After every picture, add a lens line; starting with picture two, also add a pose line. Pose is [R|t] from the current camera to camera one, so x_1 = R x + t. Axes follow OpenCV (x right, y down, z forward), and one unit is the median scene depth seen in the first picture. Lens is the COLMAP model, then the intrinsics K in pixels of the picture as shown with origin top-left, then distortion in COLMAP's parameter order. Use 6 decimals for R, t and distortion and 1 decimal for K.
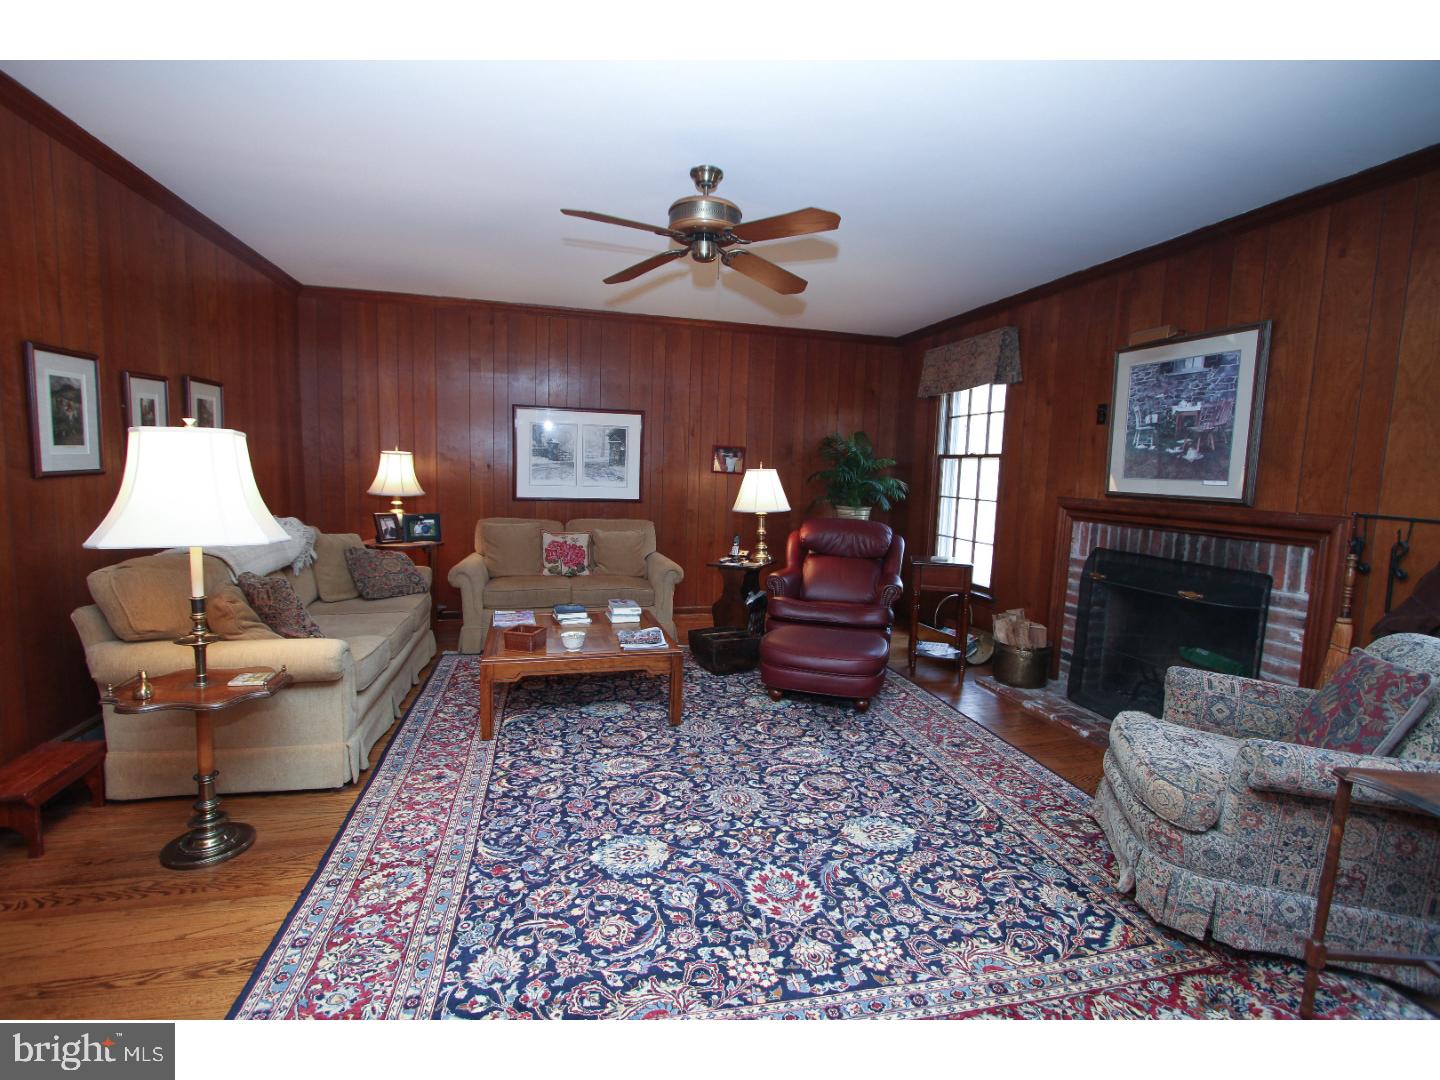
lens RADIAL K [[664.6, 0, 719.0], [0, 664.6, 535.7], [0, 0, 1]] dist [-0.018190, 0.002640]
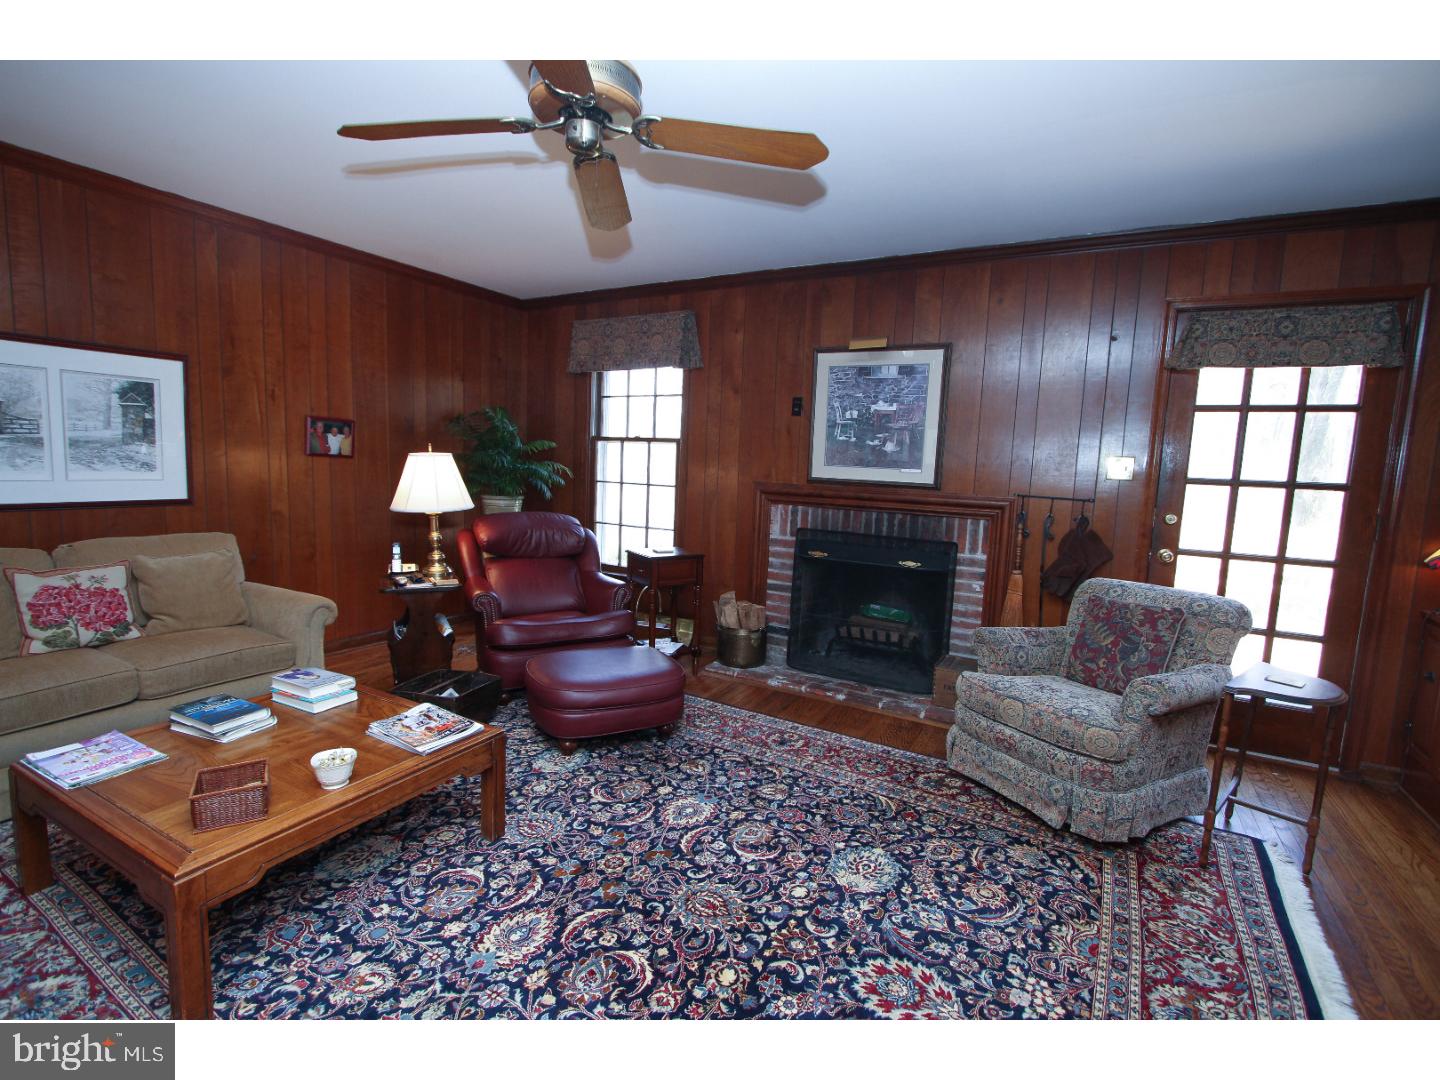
lens RADIAL K [[664.6, 0, 722.8], [0, 664.6, 536.5], [0, 0, 1]] dist [-0.018190, 0.002640]
pose [[0.695330, -0.085201, 0.713622, -0.362271], [0.055426, 0.996348, 0.064951, -0.054412], [-0.716550, -0.005609, 0.697513, 0.363246]]
